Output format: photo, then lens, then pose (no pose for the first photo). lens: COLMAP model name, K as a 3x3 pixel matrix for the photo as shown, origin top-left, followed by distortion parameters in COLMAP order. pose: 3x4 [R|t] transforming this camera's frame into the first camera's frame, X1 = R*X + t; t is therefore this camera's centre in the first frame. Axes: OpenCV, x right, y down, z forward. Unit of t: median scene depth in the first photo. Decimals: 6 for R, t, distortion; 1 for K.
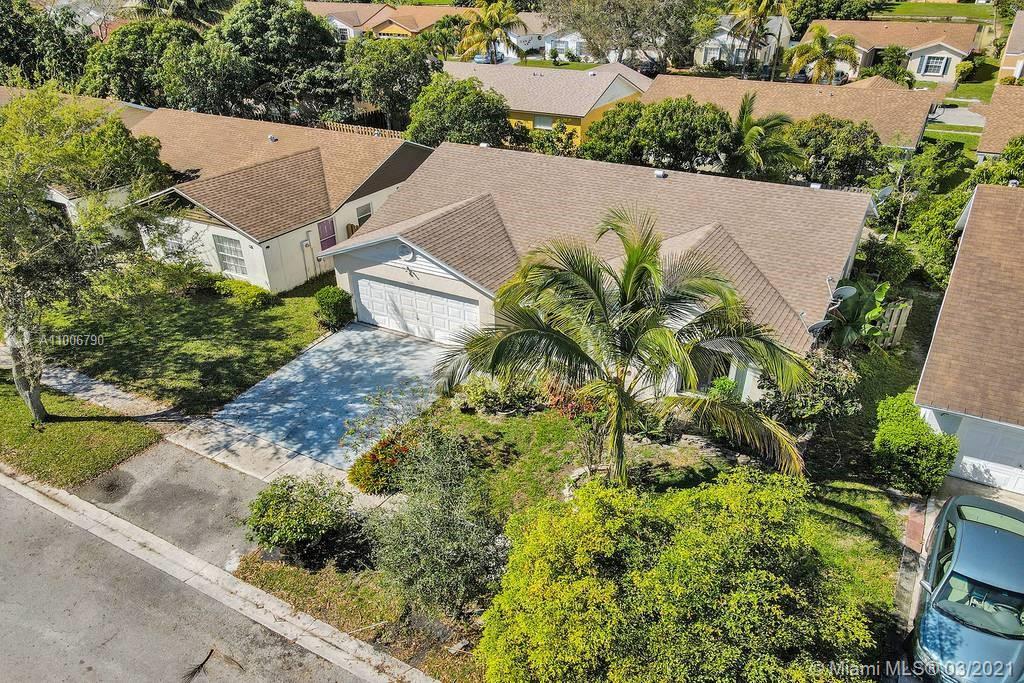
lens RADIAL K [[730.7, 0, 512.0], [0, 730.7, 341.5], [0, 0, 1]] dist [0.007001, 0.006674]
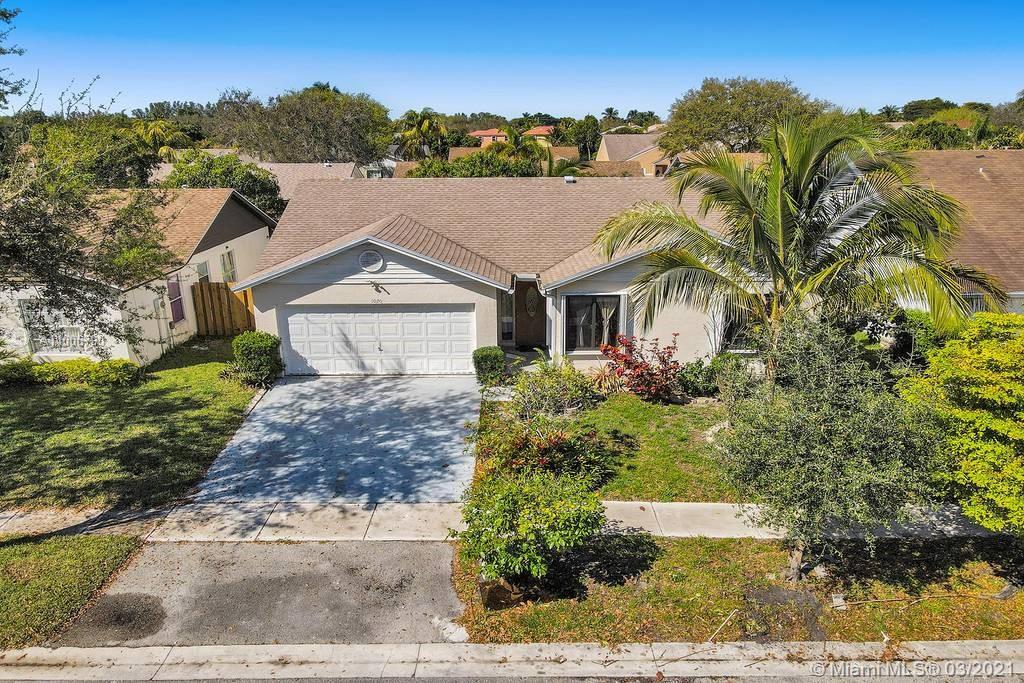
lens RADIAL K [[730.7, 0, 512.0], [0, 730.7, 341.5], [0, 0, 1]] dist [0.007001, 0.006674]
pose [[0.867304, -0.139962, 0.477697, -0.408339], [0.230725, 0.963377, -0.136640, 0.108507], [-0.441078, 0.228725, 0.867834, 0.254326]]
